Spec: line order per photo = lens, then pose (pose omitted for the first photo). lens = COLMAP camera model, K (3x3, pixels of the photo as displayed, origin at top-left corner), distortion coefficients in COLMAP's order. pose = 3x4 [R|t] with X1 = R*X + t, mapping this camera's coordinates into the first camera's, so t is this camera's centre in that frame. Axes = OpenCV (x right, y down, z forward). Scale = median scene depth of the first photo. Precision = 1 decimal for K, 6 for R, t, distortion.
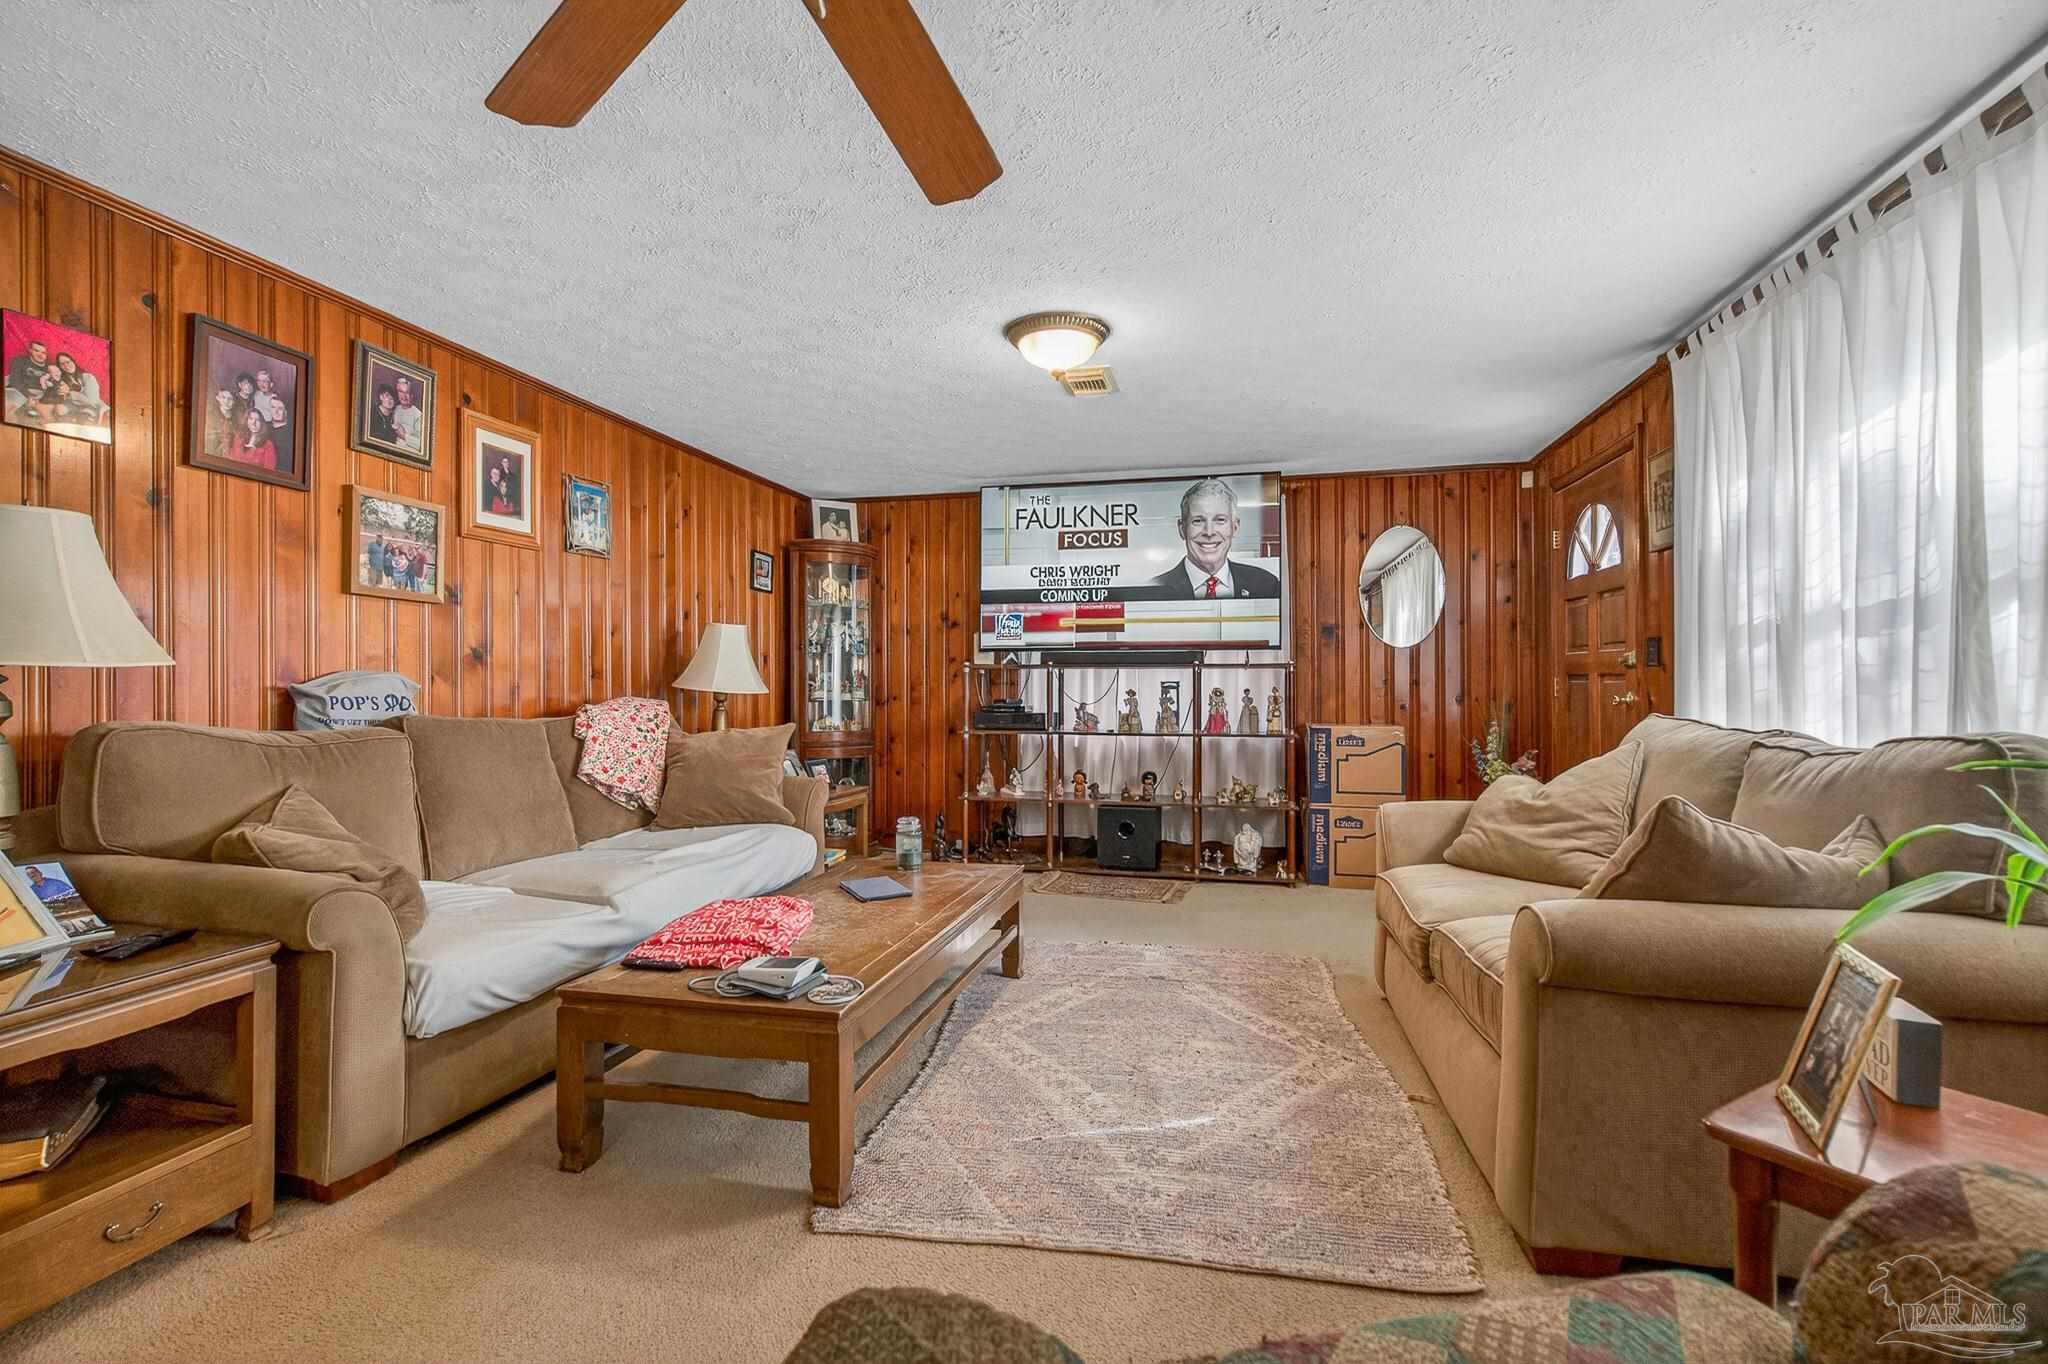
lens RADIAL K [[940.5, 0, 1014.4], [0, 940.5, 674.9], [0, 0, 1]] dist [-0.003113, -0.000423]
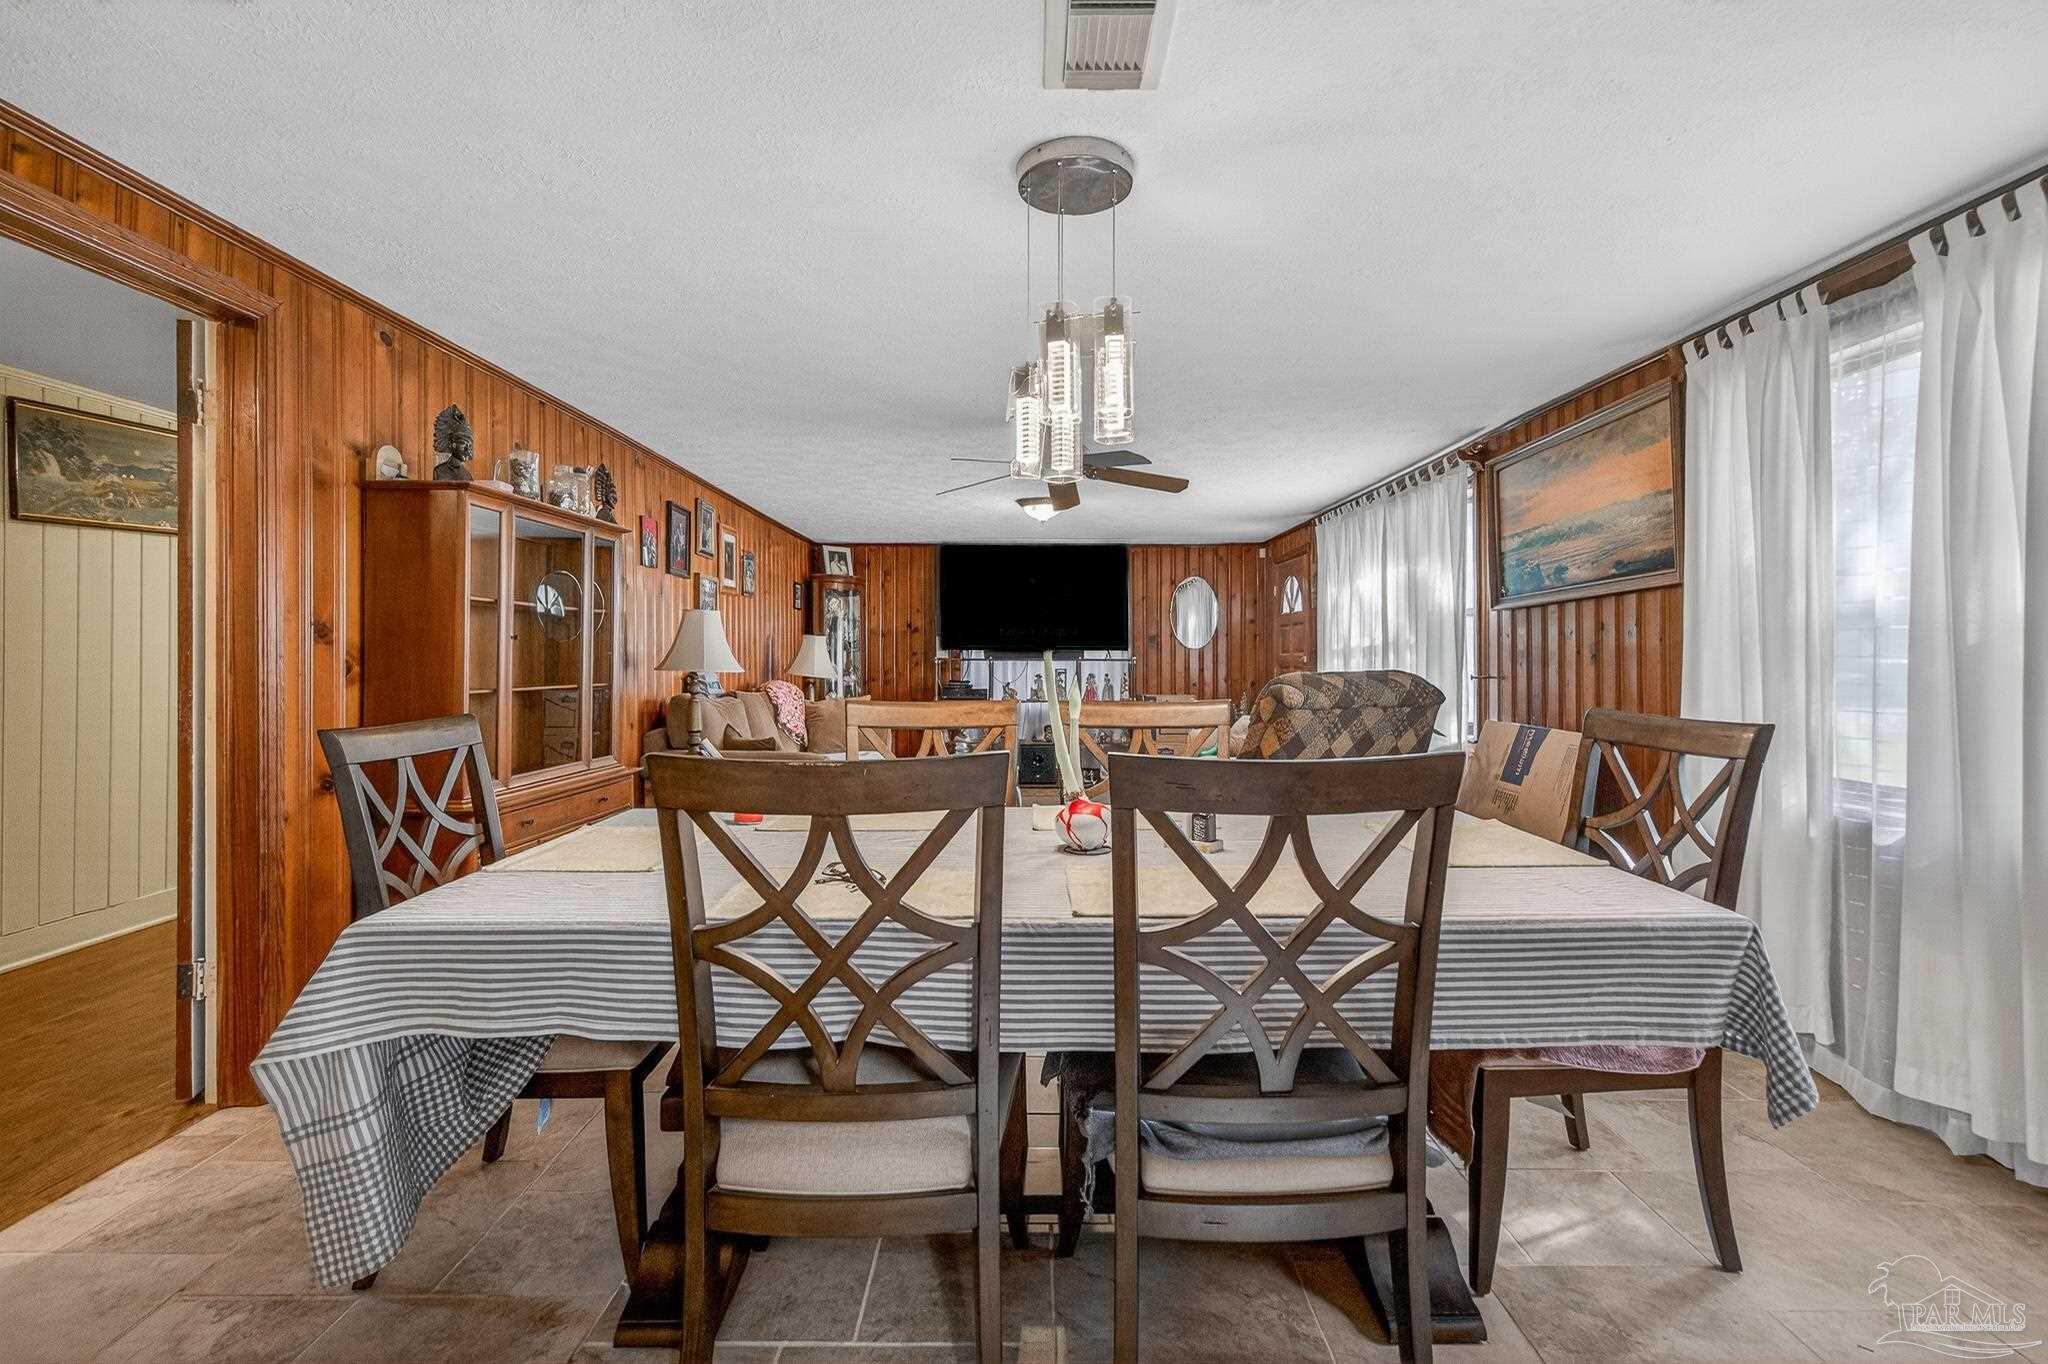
lens RADIAL K [[958.6, 0, 1025.9], [0, 958.6, 644.2], [0, 0, 1]] dist [-0.026784, -0.000152]
pose [[0.972857, 0.005257, 0.231349, -0.270395], [-0.004522, 0.999983, -0.003706, -0.029110], [-0.231365, 0.002559, 0.972864, -0.582550]]
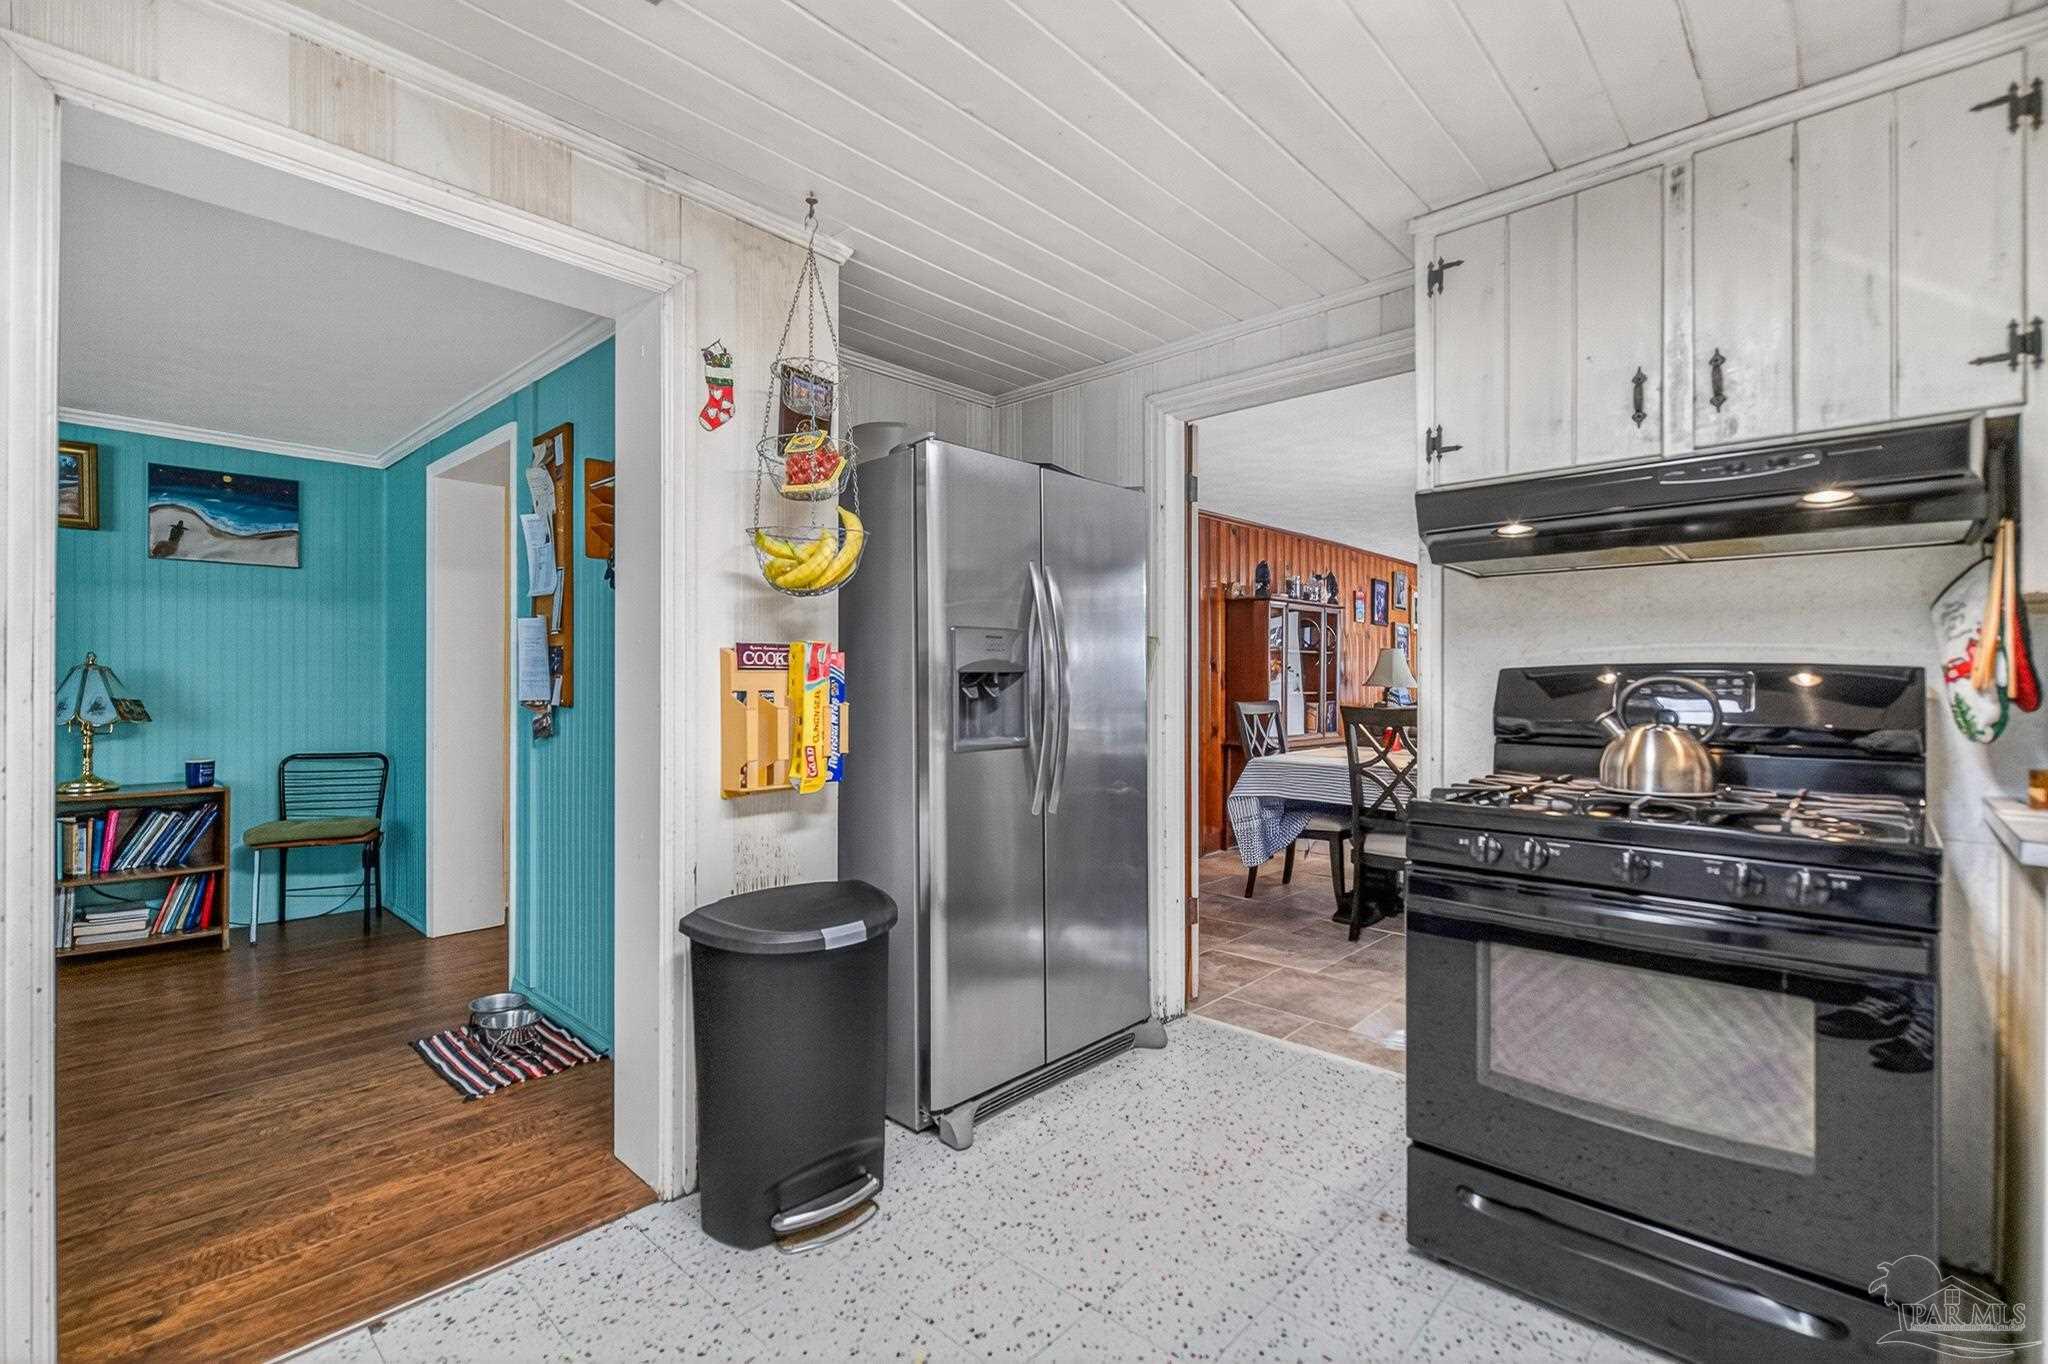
lens RADIAL K [[940.5, 0, 1014.4], [0, 940.5, 674.9], [0, 0, 1]] dist [-0.003113, -0.000423]
pose [[0.870395, 0.005041, -0.492328, -0.140408], [-0.001286, 0.999967, 0.007965, -0.033986], [0.492352, -0.006300, 0.870374, -1.234285]]
